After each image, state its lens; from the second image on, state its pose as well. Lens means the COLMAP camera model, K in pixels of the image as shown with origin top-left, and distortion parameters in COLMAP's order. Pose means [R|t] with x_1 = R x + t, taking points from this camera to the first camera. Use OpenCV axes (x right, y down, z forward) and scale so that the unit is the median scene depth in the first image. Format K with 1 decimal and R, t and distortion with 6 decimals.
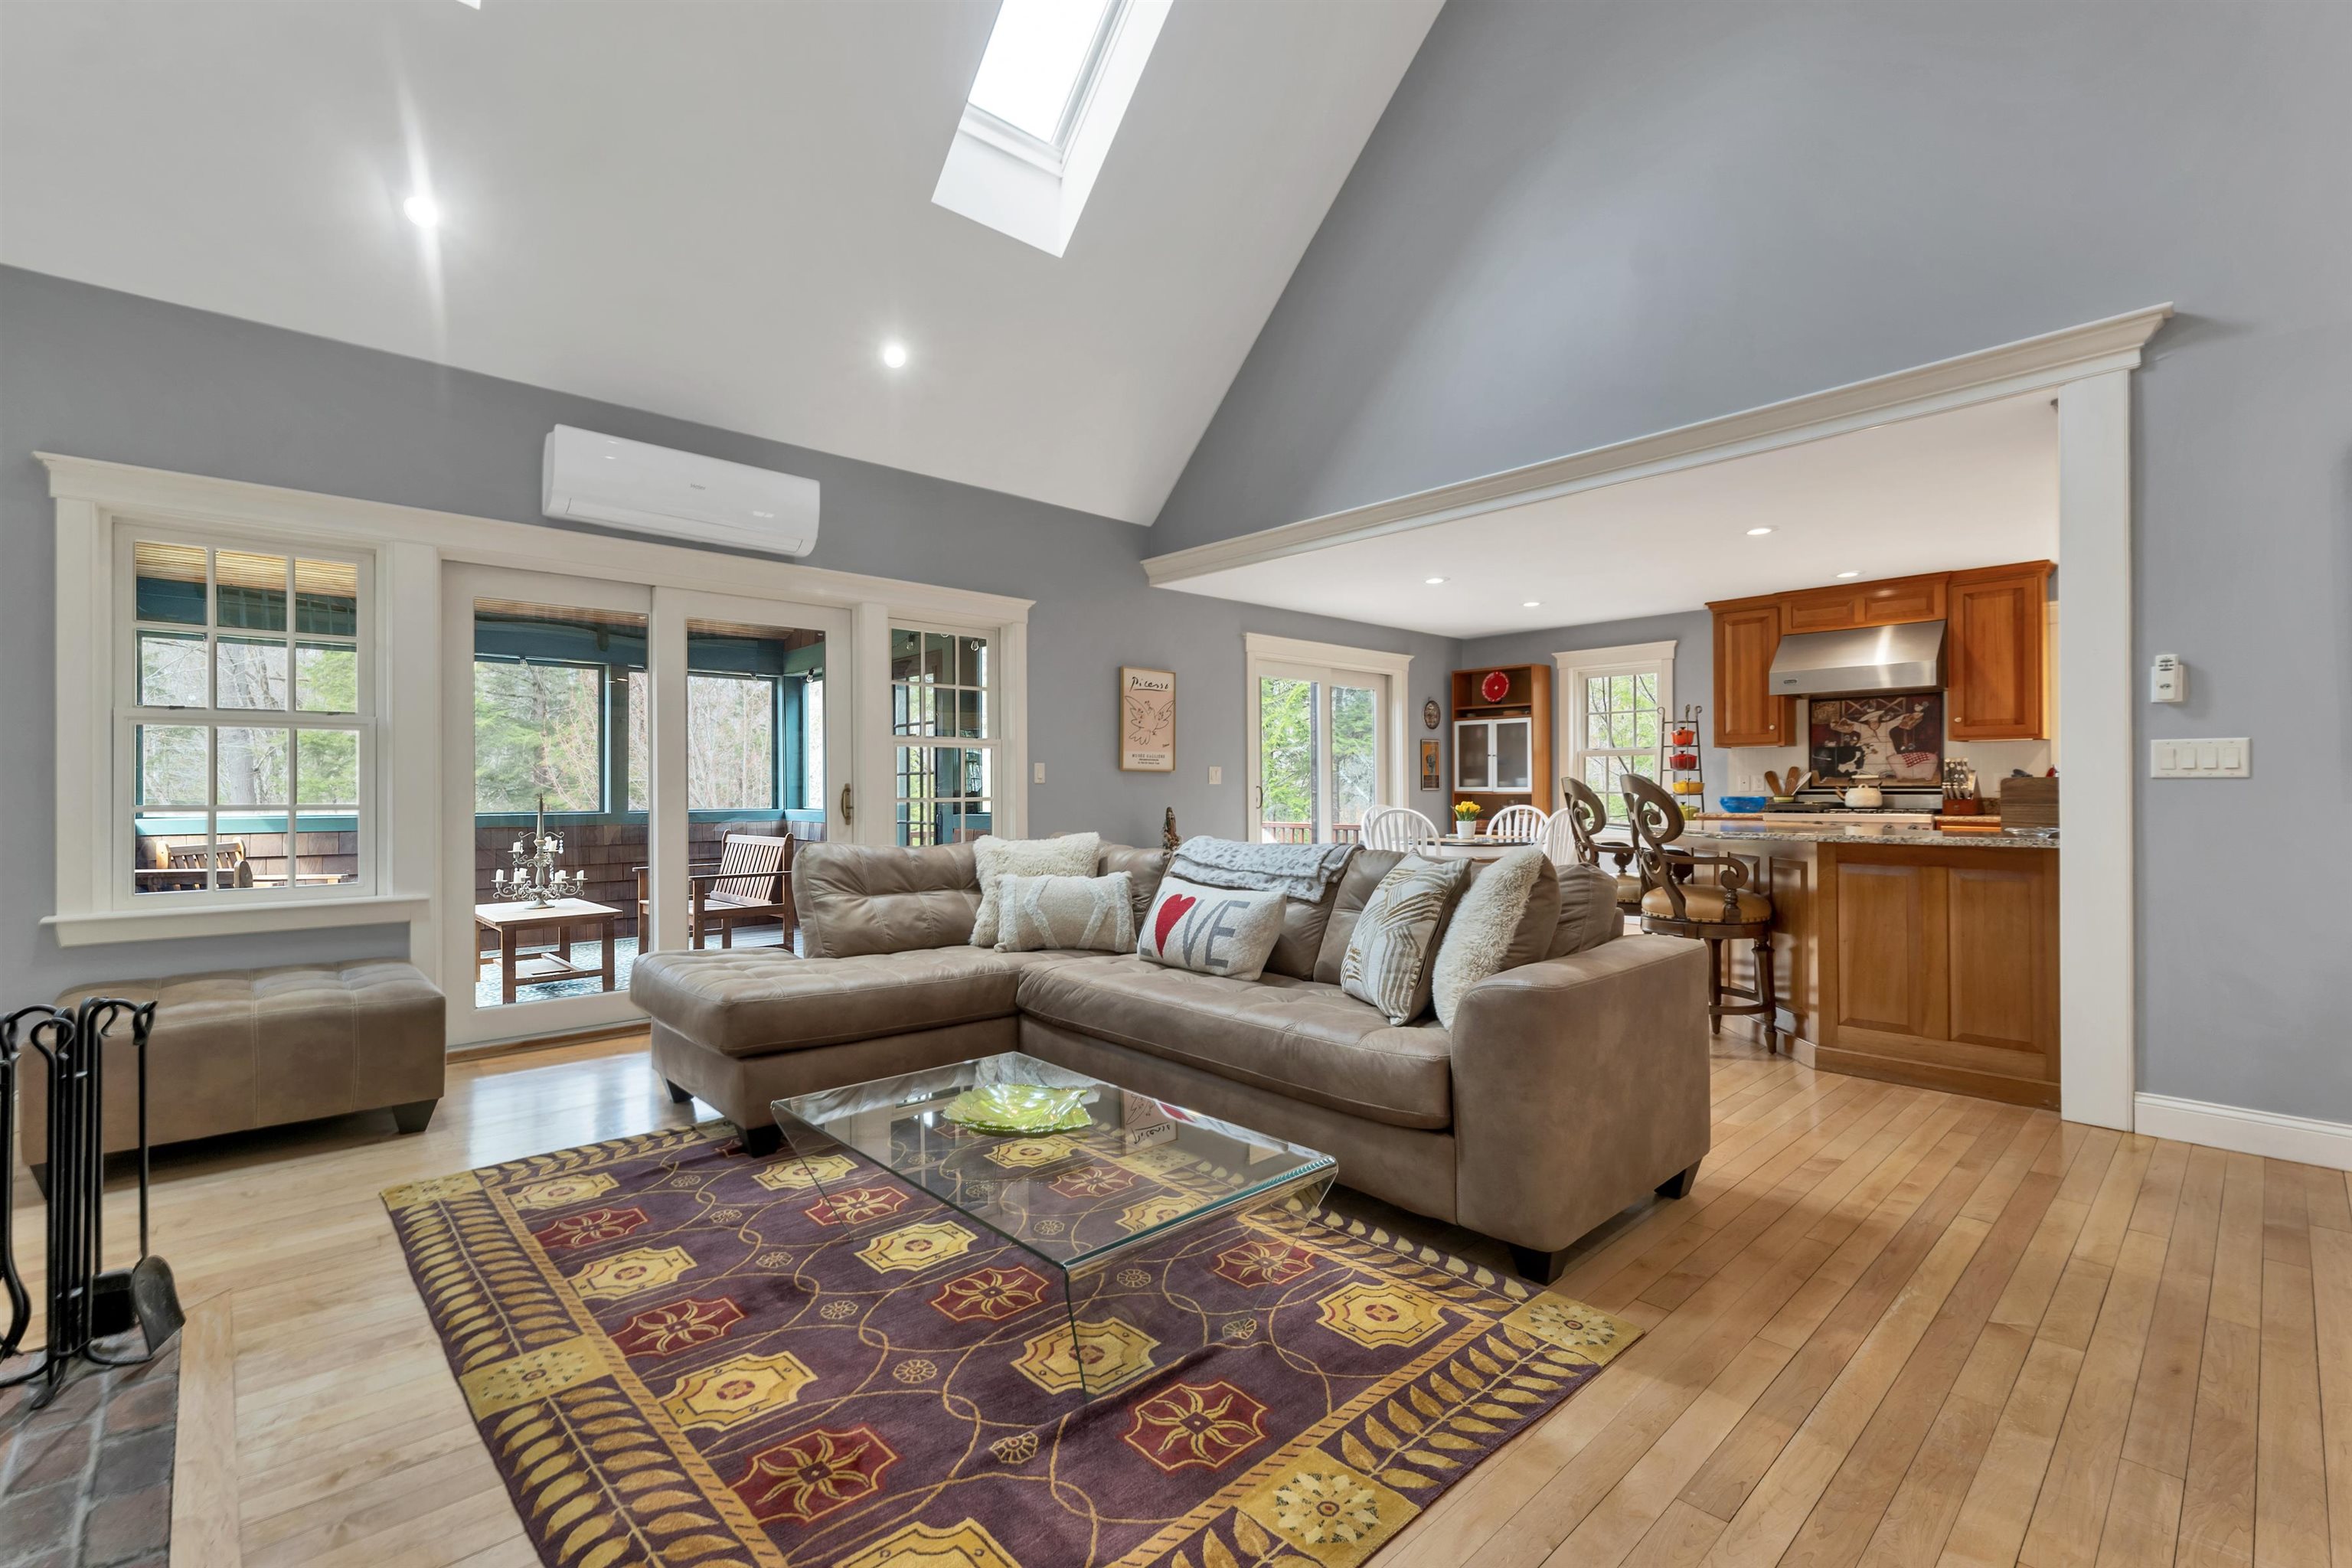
lens RADIAL K [[1023.9, 0, 1181.0], [0, 1023.9, 779.3], [0, 0, 1]] dist [0.003810, -0.000173]
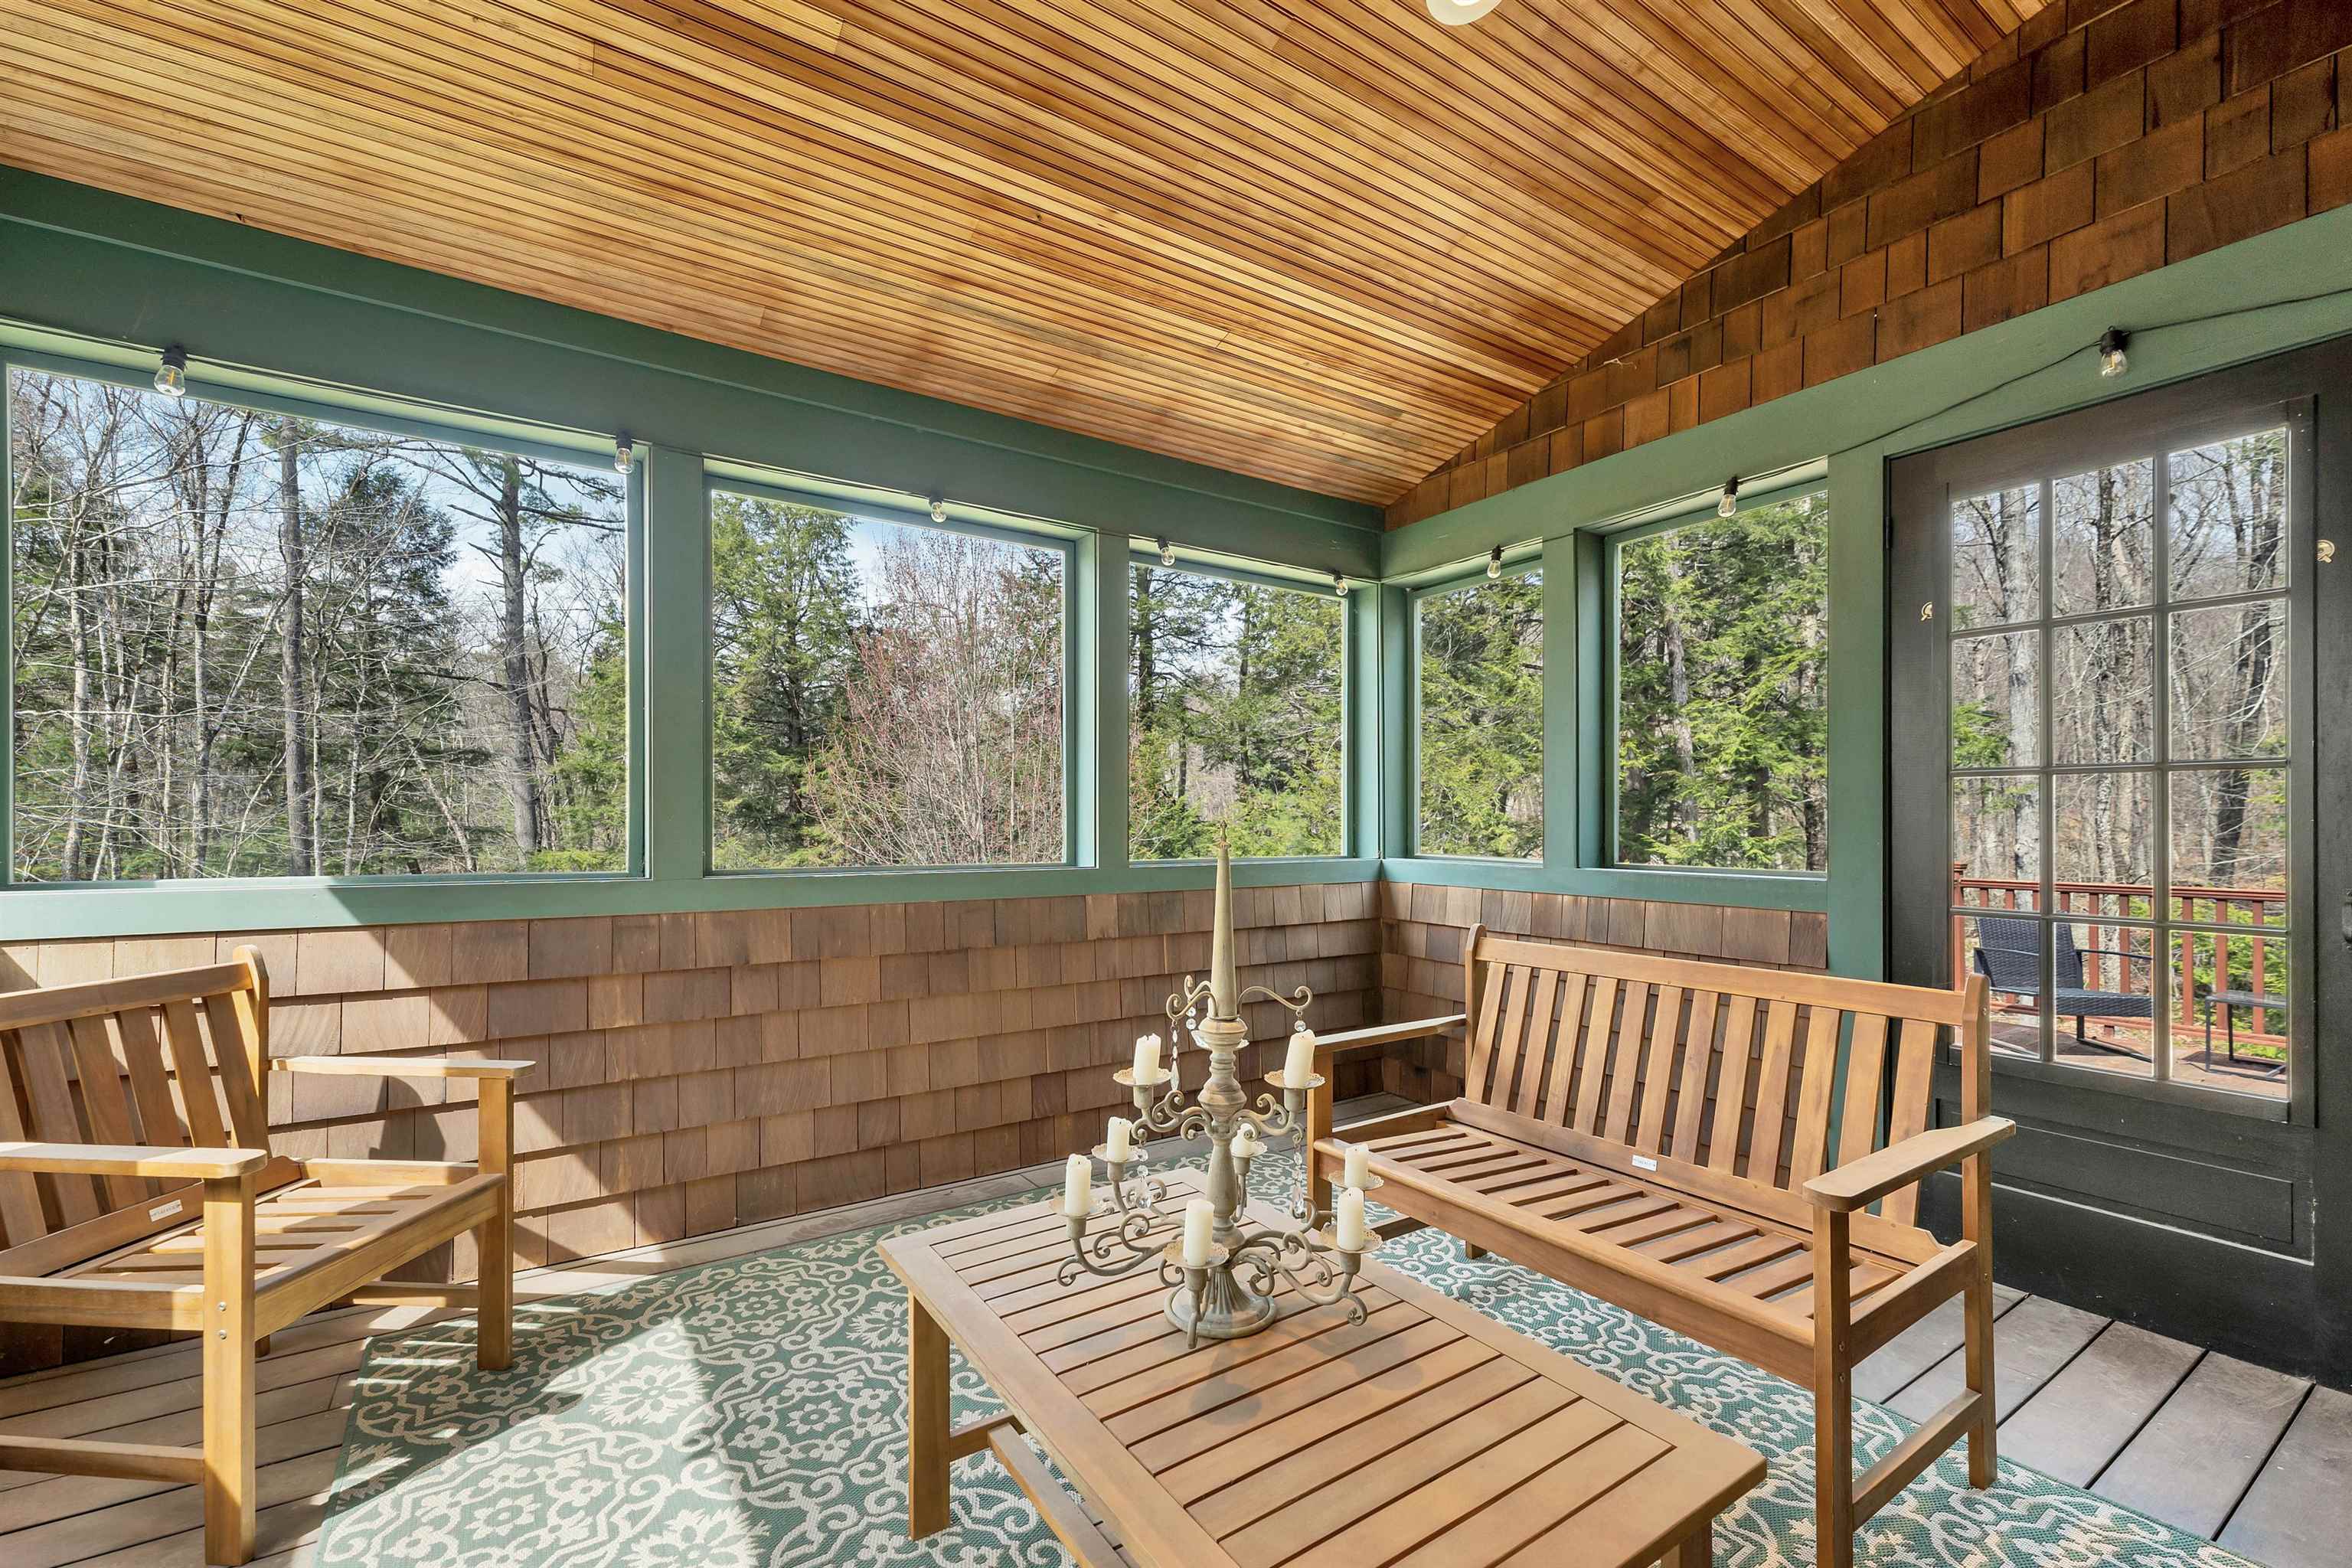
lens RADIAL K [[992.3, 0, 1180.1], [0, 992.3, 817.1], [0, 0, 1]] dist [0.004688, -0.000540]
pose [[0.985341, 0.004177, -0.170548, -0.545114], [-0.003445, 0.999984, 0.004585, 0.011425], [0.170564, -0.003931, 0.985339, 0.711122]]
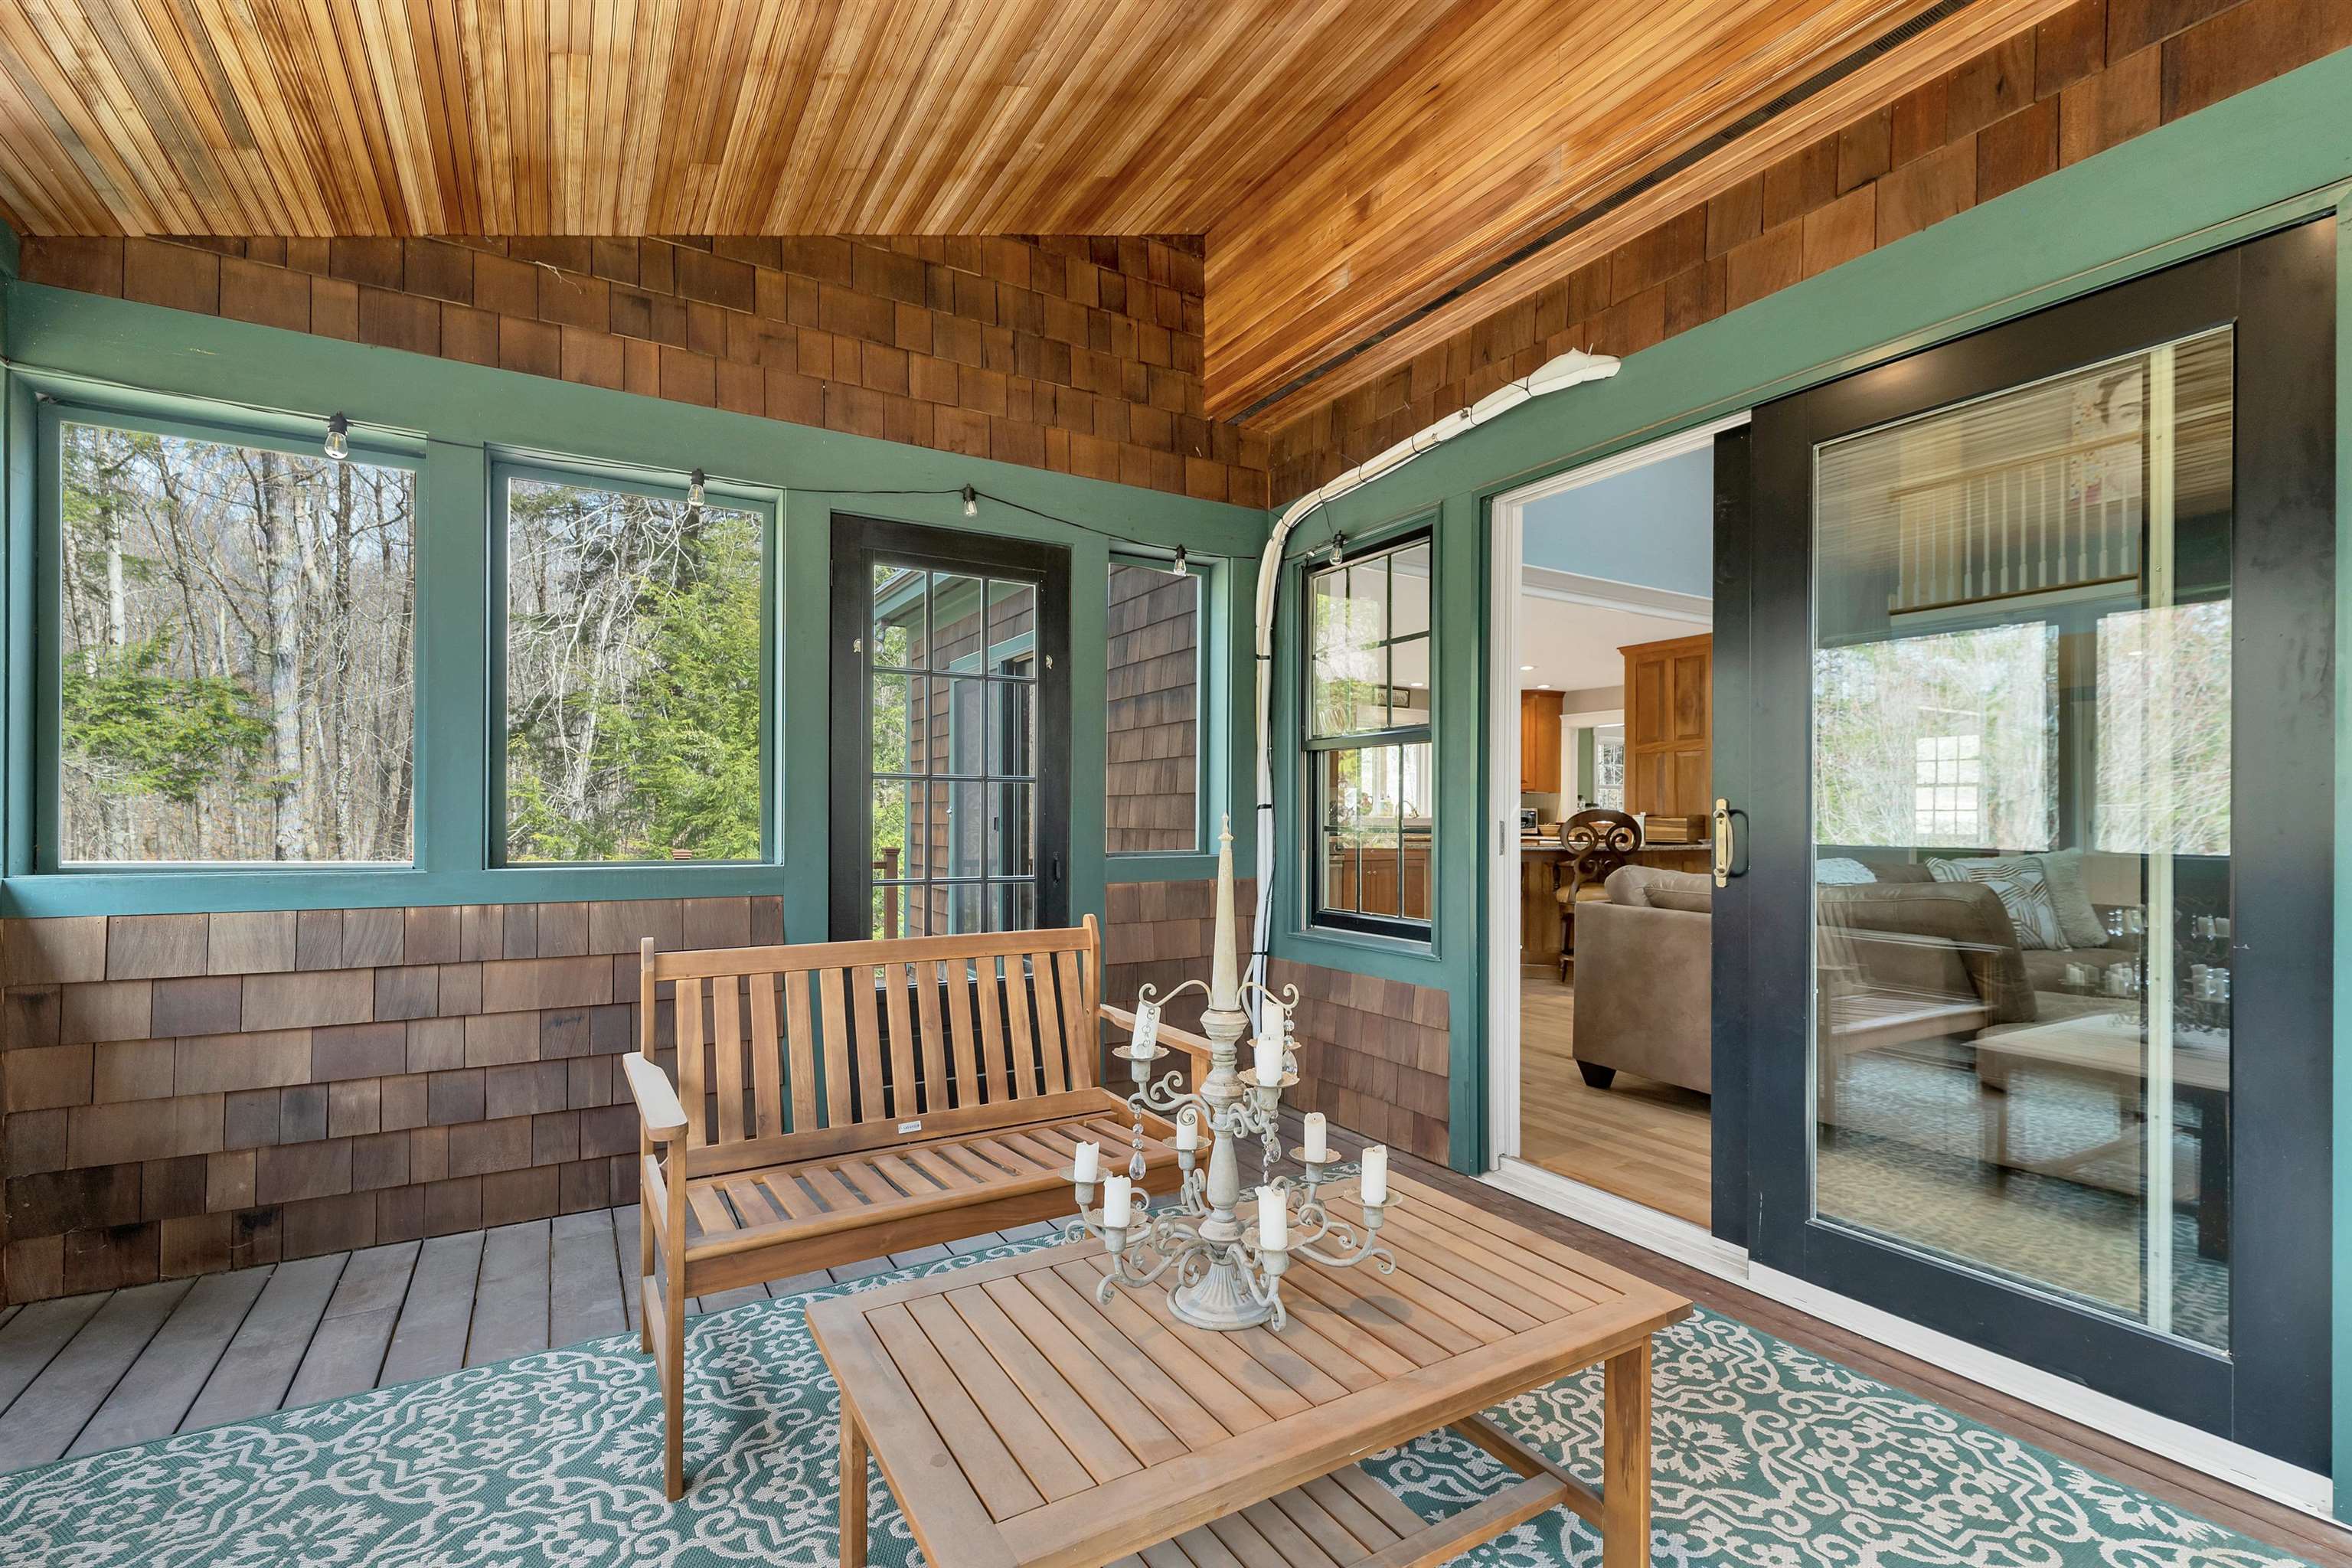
lens RADIAL K [[1035.8, 0, 1188.1], [0, 1035.8, 808.2], [0, 0, 1]] dist [0.003207, -0.000085]
pose [[0.218274, 0.015573, 0.975763, -0.792091], [-0.016024, 0.999795, -0.012373, 0.015059], [-0.975756, -0.012935, 0.218479, 0.882721]]
